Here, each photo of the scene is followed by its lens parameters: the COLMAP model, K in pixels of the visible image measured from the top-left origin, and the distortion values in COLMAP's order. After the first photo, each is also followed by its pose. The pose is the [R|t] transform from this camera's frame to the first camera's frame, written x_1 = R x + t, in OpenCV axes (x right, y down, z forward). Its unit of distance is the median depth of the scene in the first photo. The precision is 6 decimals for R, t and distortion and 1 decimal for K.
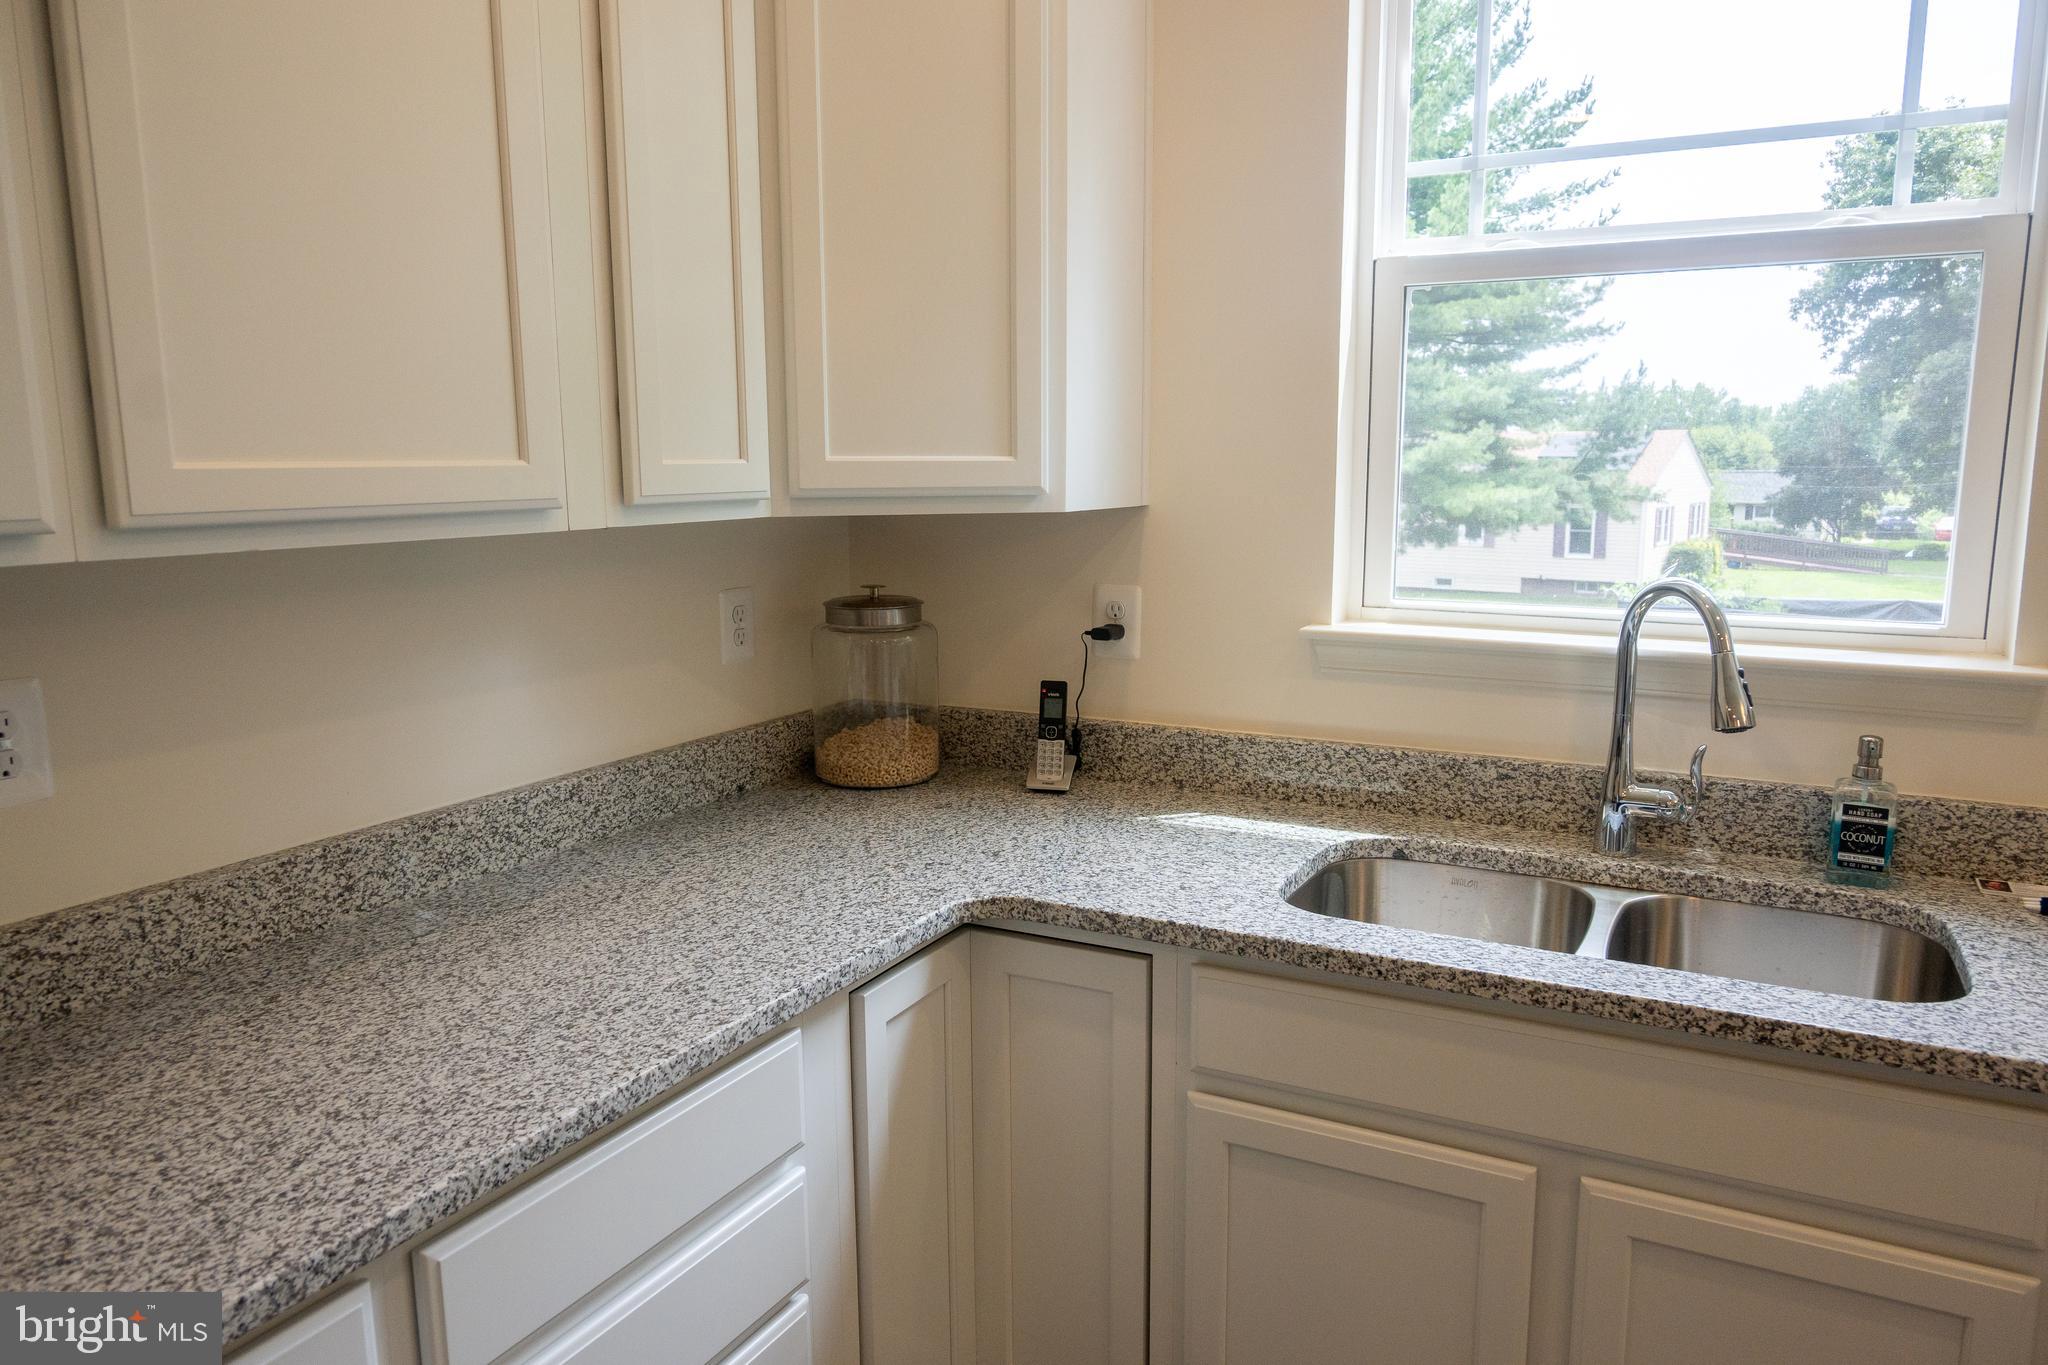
lens RADIAL K [[1376.4, 0, 1024.0], [0, 1376.4, 682.5], [0, 0, 1]] dist [-0.004593, -0.000014]
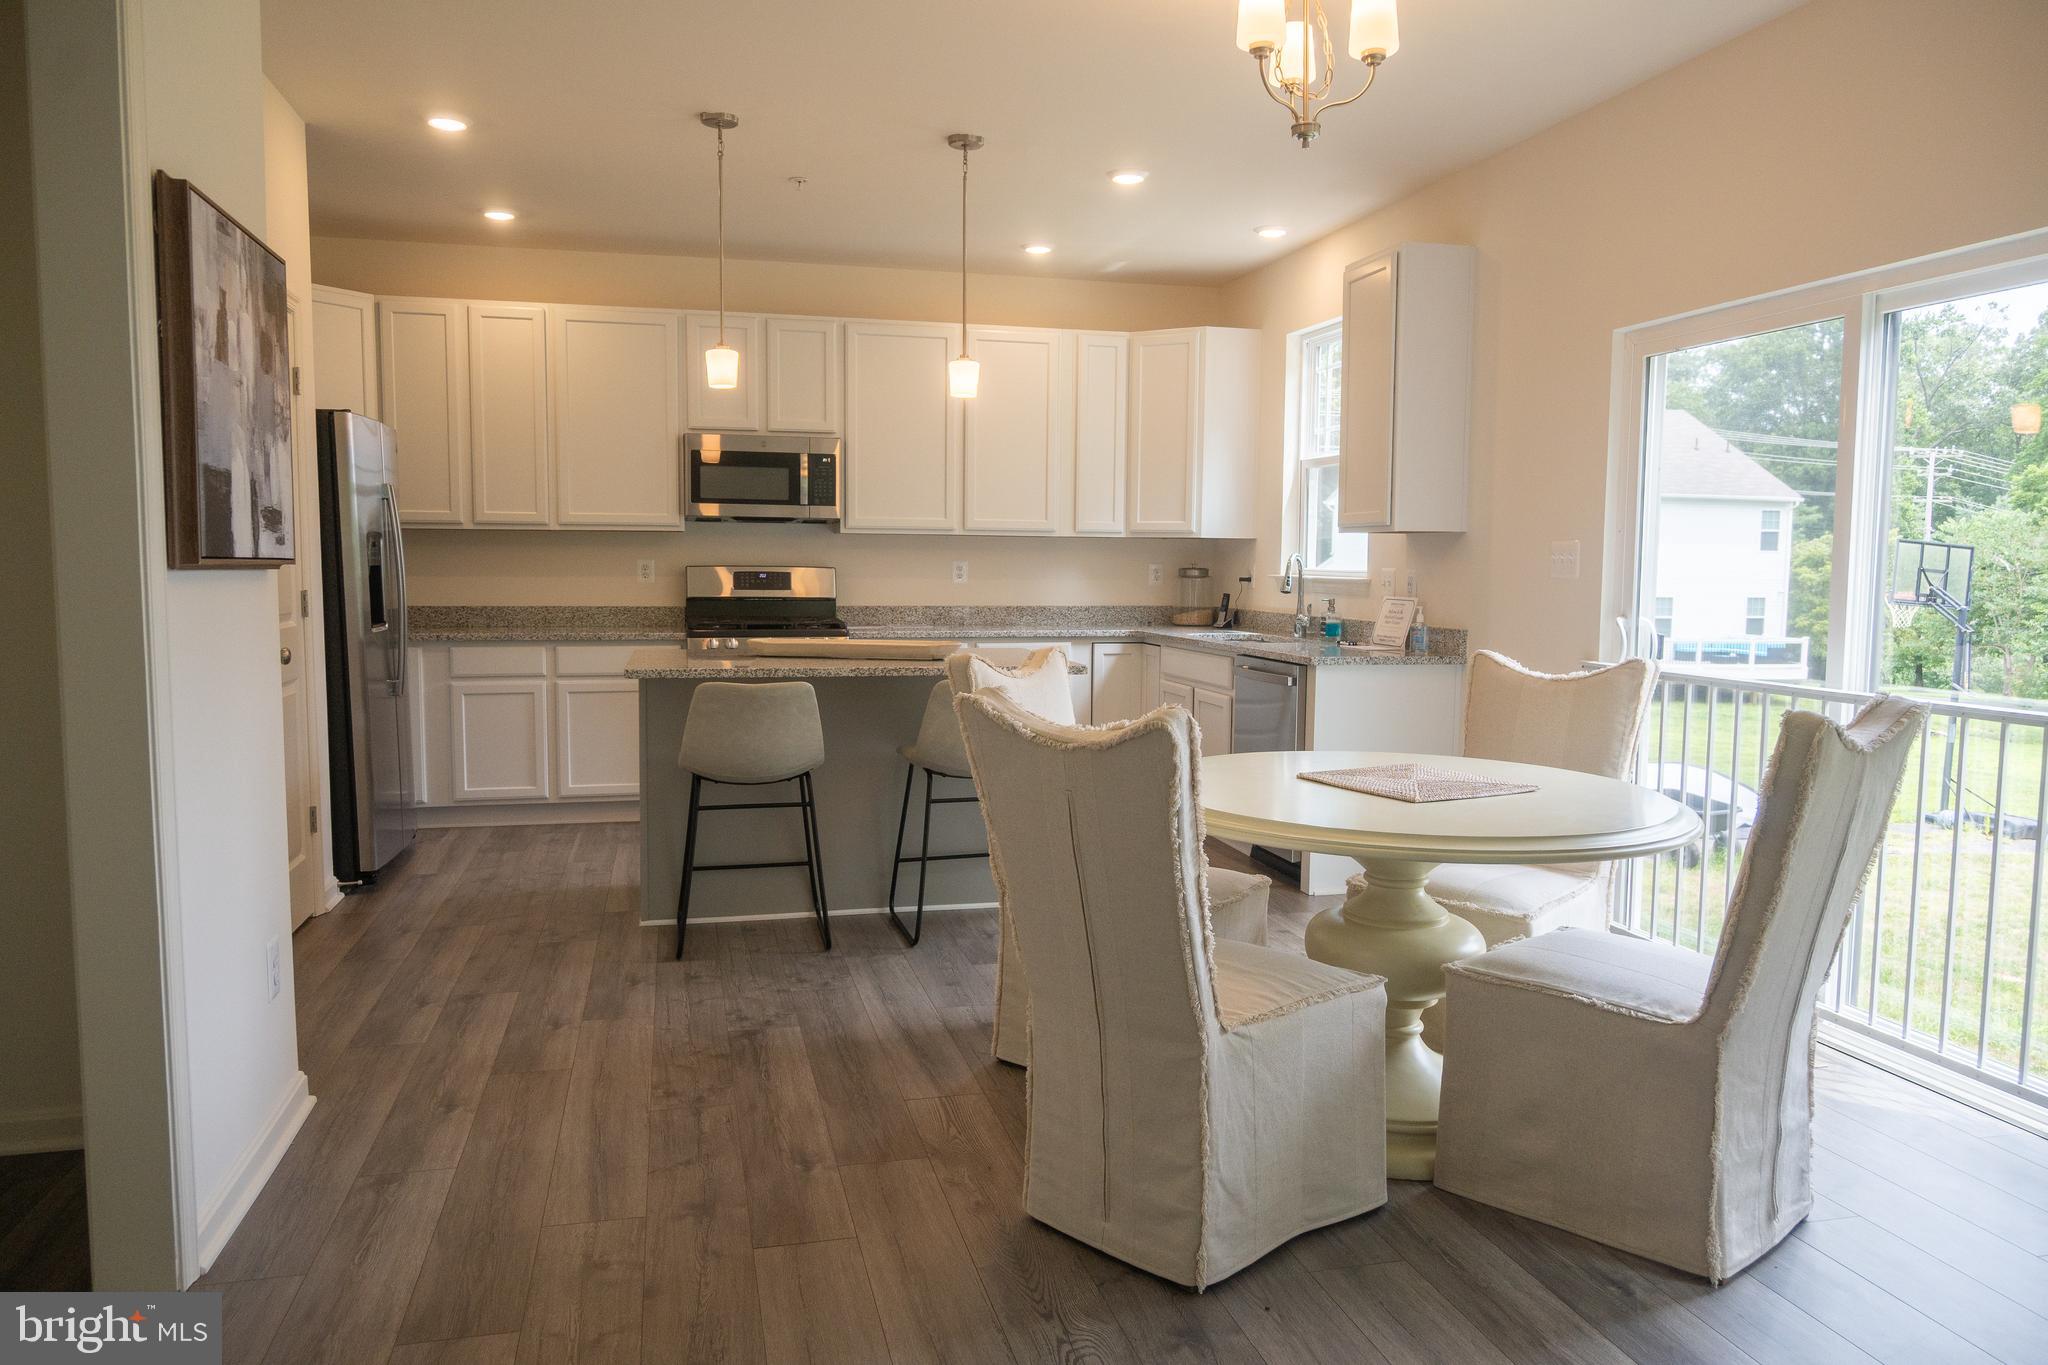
lens RADIAL K [[1376.4, 0, 1024.0], [0, 1376.4, 682.5], [0, 0, 1]] dist [-0.004593, -0.000014]
pose [[0.693753, 0.083861, -0.715314, 2.330106], [-0.133536, 0.990954, -0.013334, 0.359152], [0.707725, 0.104771, 0.698676, -1.772892]]
